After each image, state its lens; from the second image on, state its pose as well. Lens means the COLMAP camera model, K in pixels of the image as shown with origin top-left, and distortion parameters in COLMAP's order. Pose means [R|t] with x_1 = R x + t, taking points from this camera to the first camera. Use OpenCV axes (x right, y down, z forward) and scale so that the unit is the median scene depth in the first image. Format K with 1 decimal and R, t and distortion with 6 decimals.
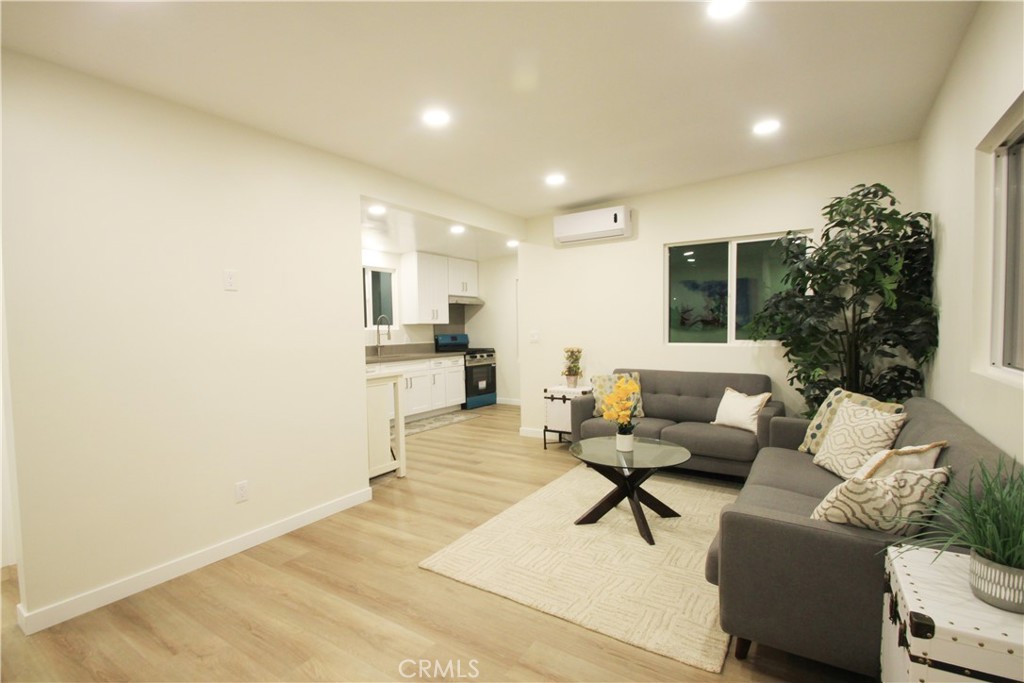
lens RADIAL K [[477.0, 0, 509.0], [0, 477.0, 354.1], [0, 0, 1]] dist [0.003130, -0.000257]
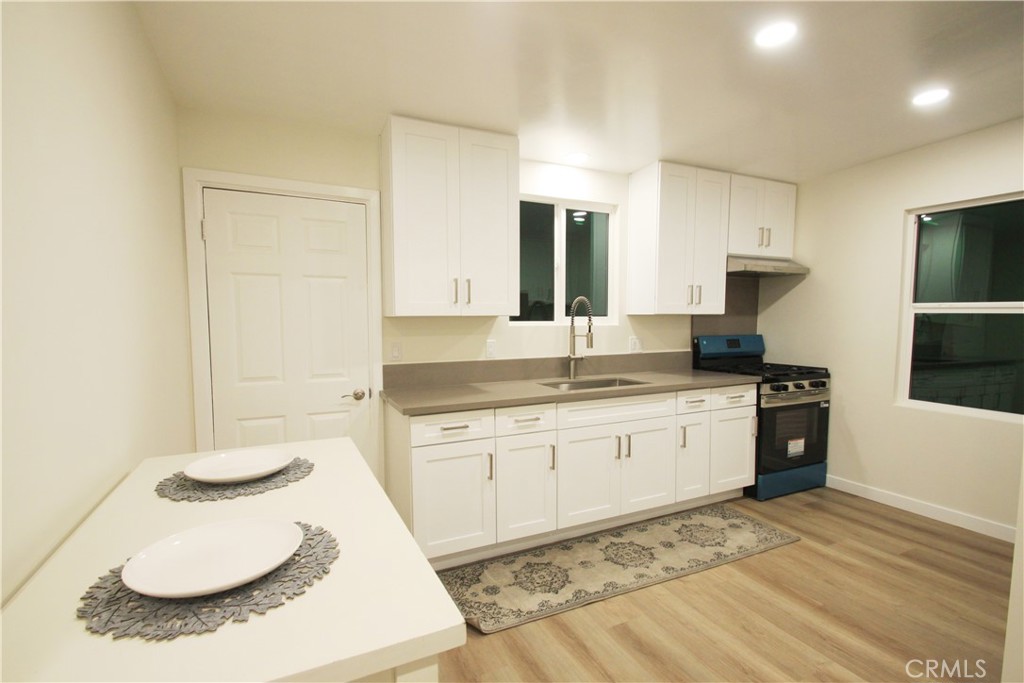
lens RADIAL K [[477.0, 0, 509.0], [0, 477.0, 354.1], [0, 0, 1]] dist [0.003130, -0.000257]
pose [[0.859920, 0.056025, -0.507344, -0.067277], [-0.039938, 0.998296, 0.042546, -0.035580], [0.508863, -0.016324, 0.860692, 0.476611]]
